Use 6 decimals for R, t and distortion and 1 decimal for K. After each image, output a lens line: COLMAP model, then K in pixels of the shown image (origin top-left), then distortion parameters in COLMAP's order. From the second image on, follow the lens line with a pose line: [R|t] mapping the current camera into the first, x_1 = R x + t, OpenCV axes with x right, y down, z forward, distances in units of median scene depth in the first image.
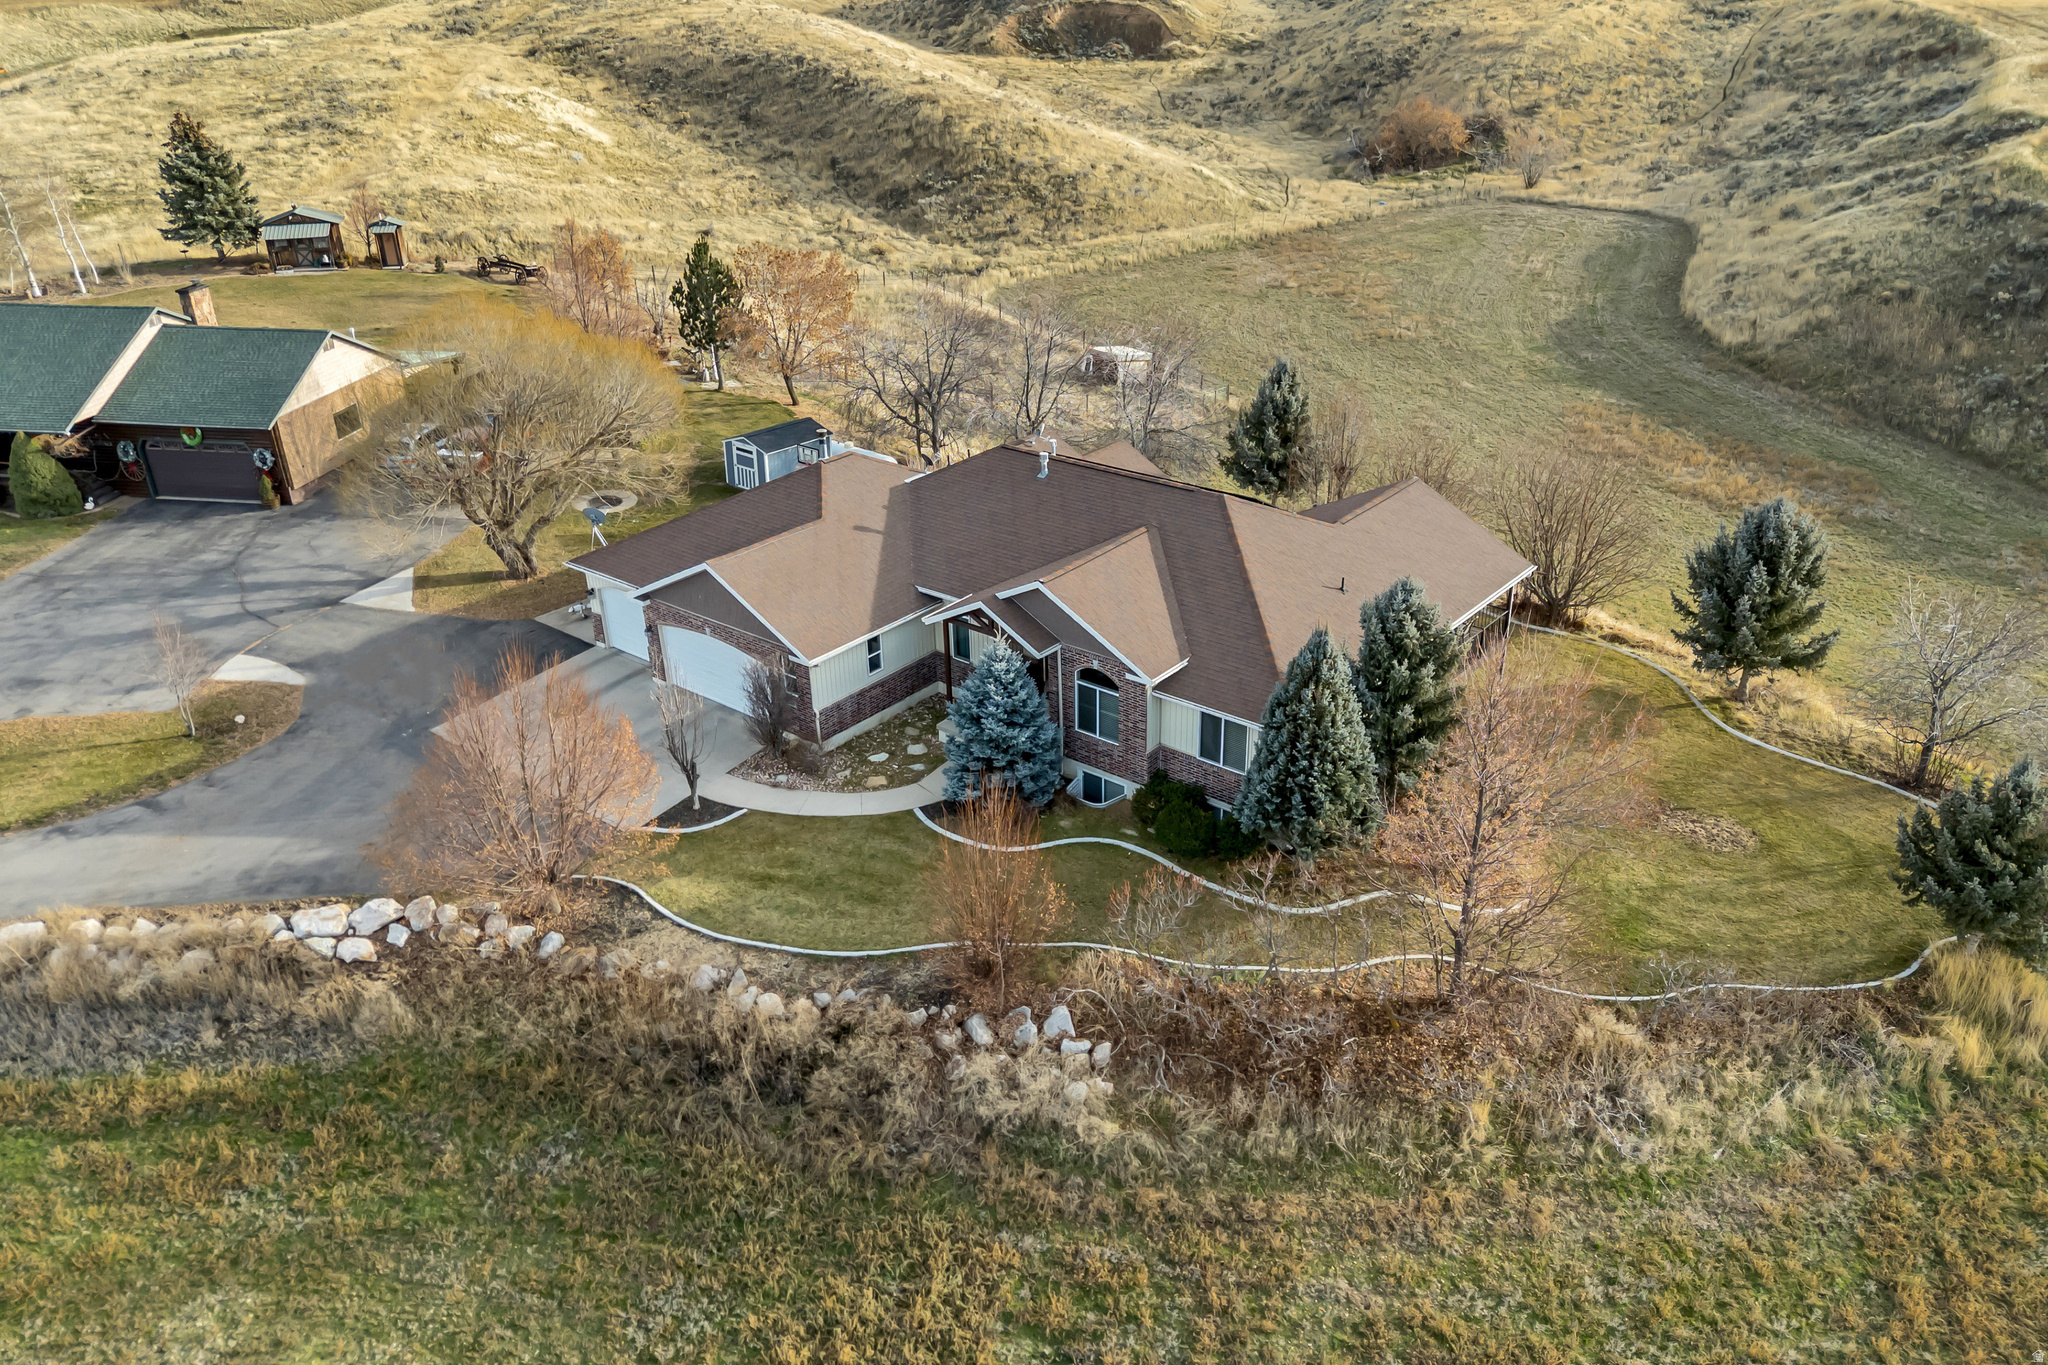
lens RADIAL K [[1505.0, 0, 1028.4], [0, 1505.0, 679.0], [0, 0, 1]] dist [0.074875, -0.067765]
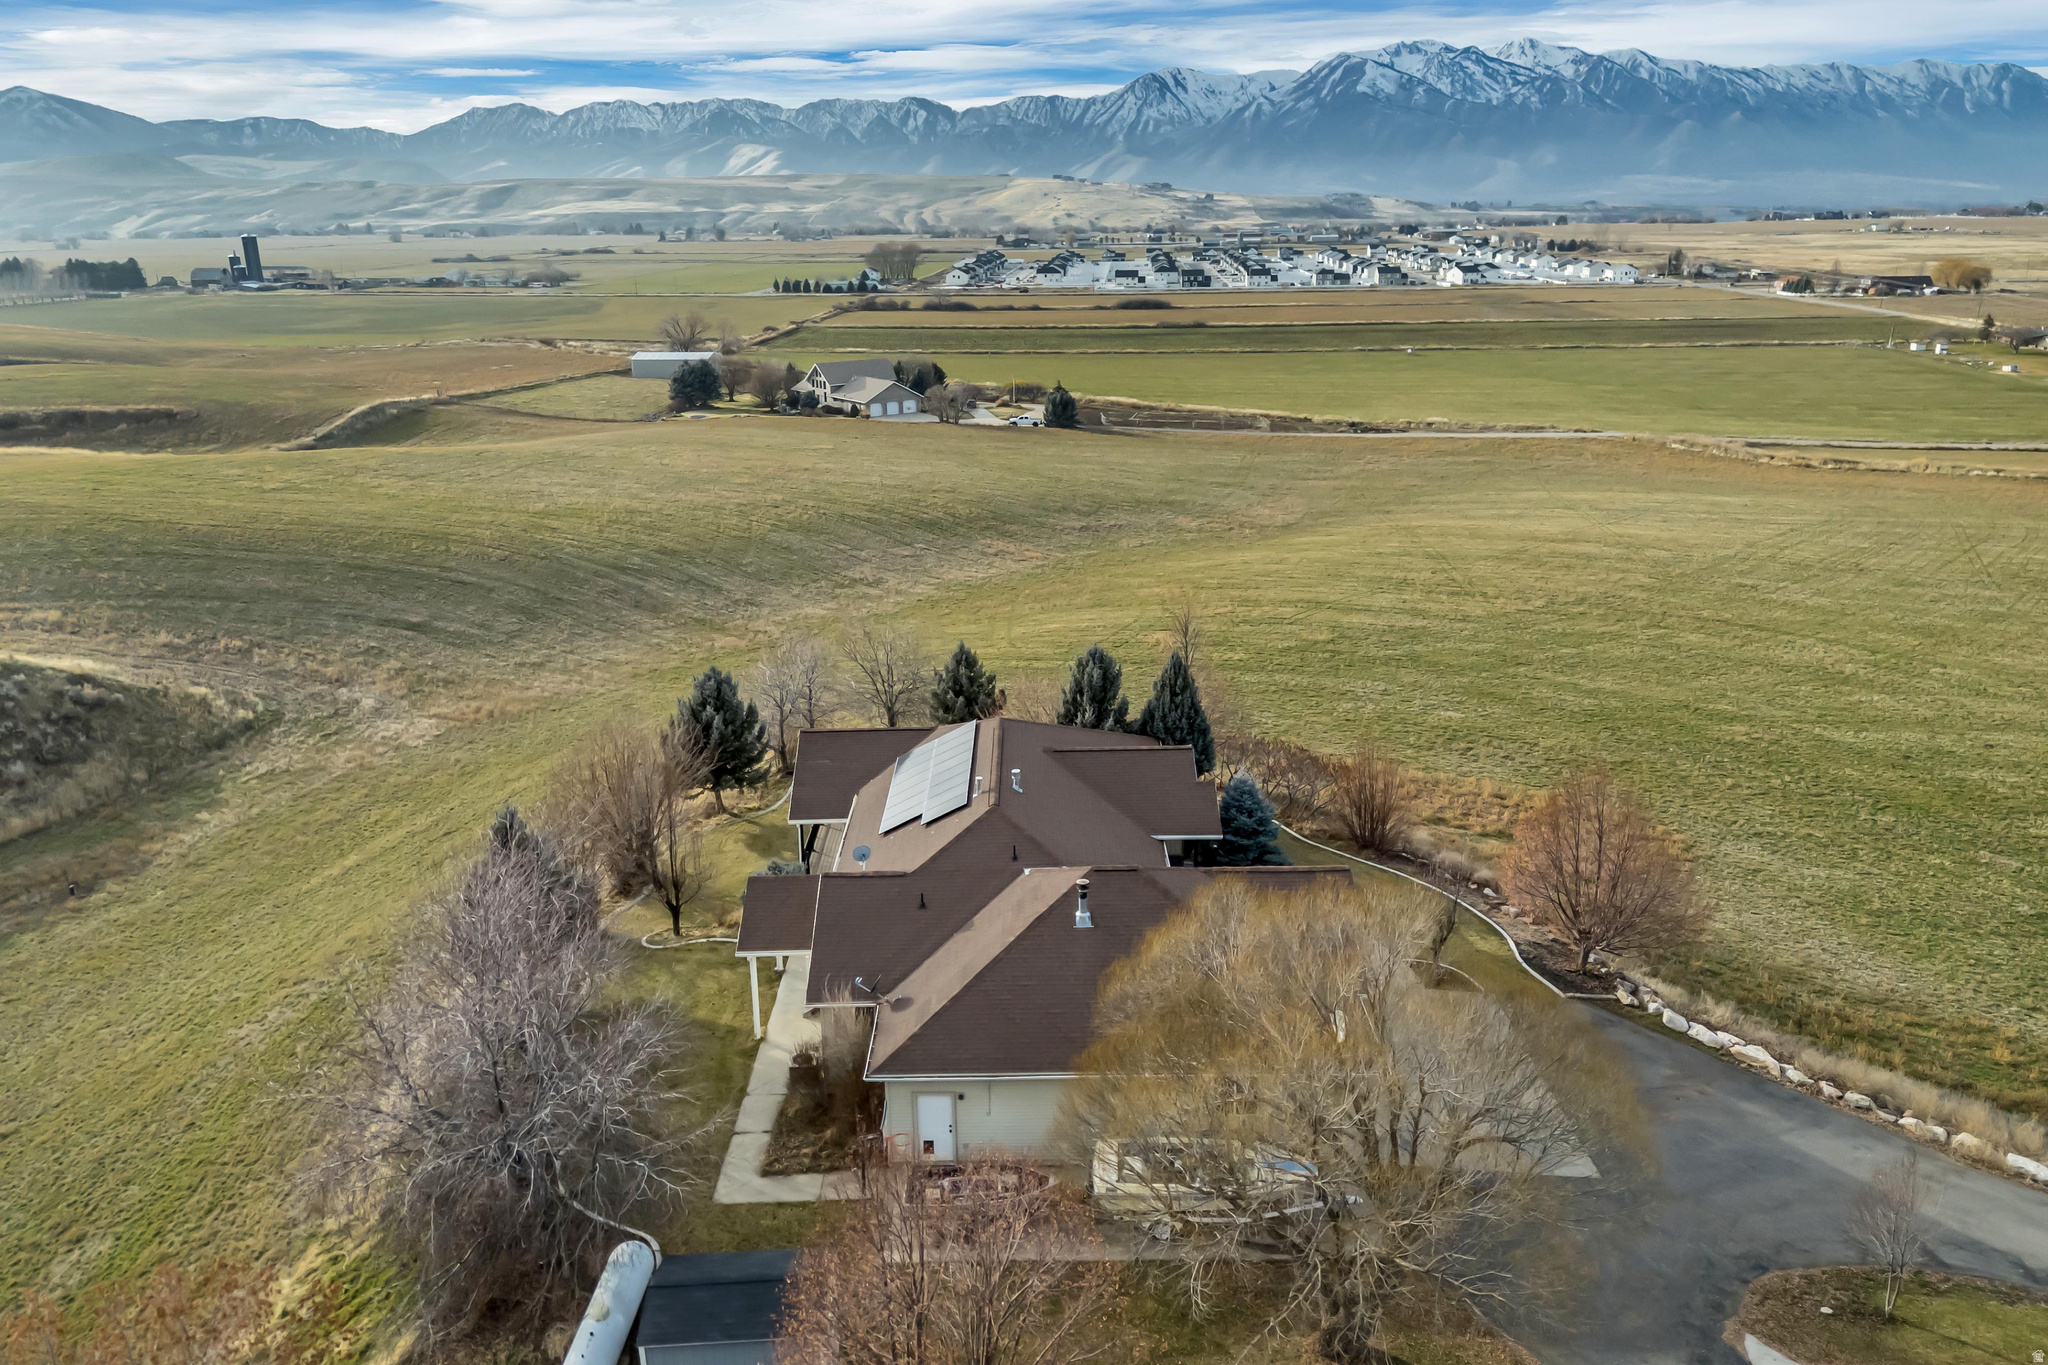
lens RADIAL K [[1505.0, 0, 1025.9], [0, 1505.0, 690.1], [0, 0, 1]] dist [0.074875, -0.067765]
pose [[-0.631373, -0.211041, 0.746210, -0.731628], [0.368238, 0.765259, 0.527996, -0.712825], [-0.682472, 0.608146, -0.405451, 1.327846]]
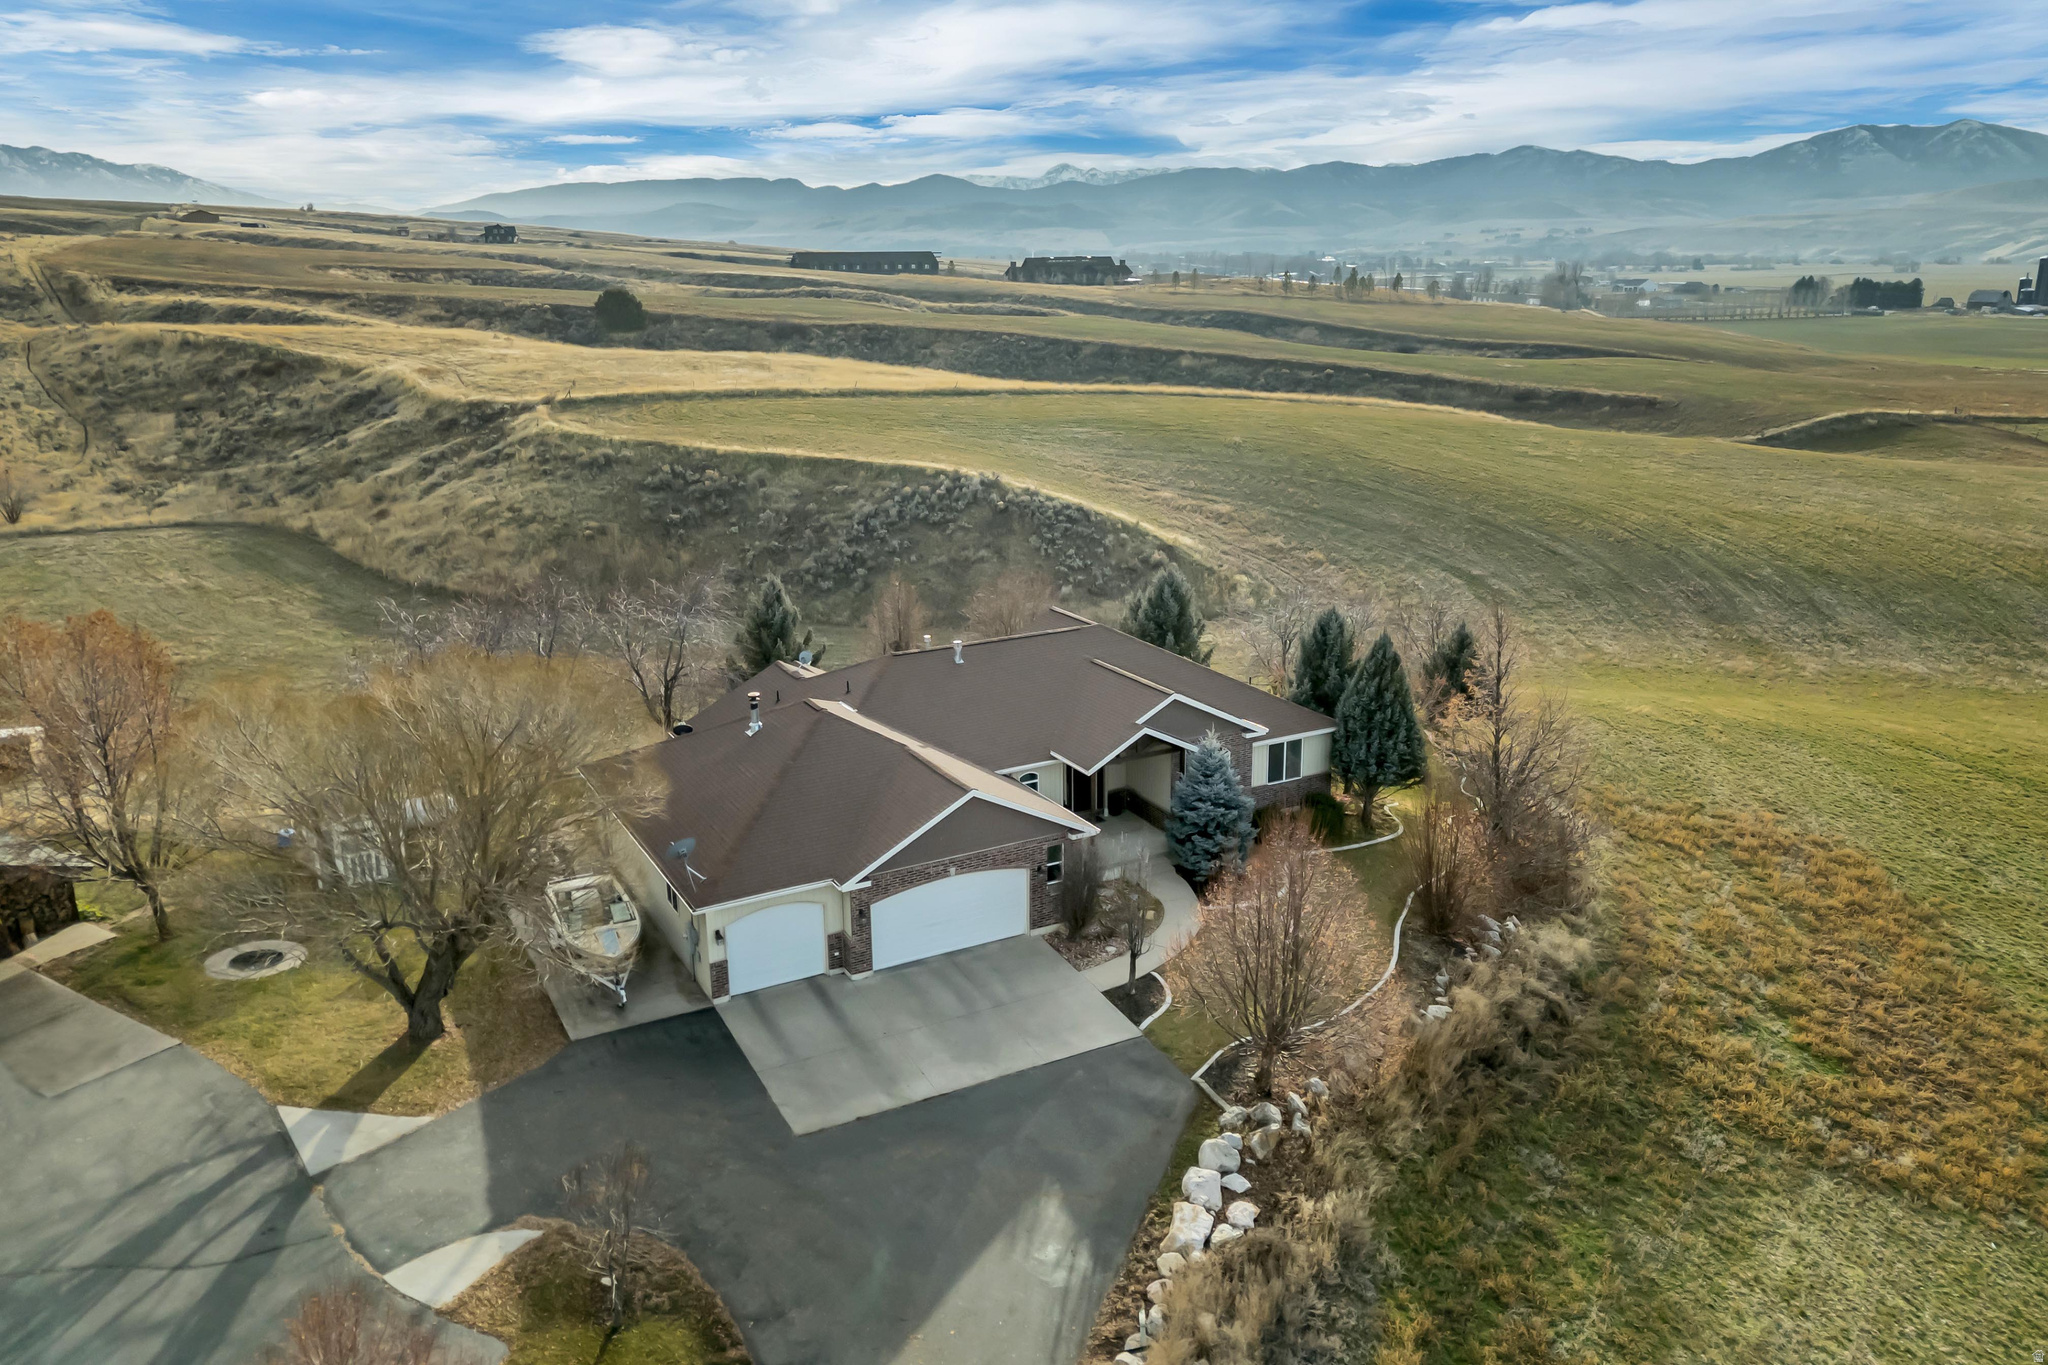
lens RADIAL K [[1505.0, 0, 1026.3], [0, 1505.0, 678.9], [0, 0, 1]] dist [0.074875, -0.067765]
pose [[0.379813, -0.235459, 0.894596, -0.927998], [0.412375, 0.908756, 0.064107, -0.167841], [-0.828064, 0.344560, 0.442254, 0.457340]]
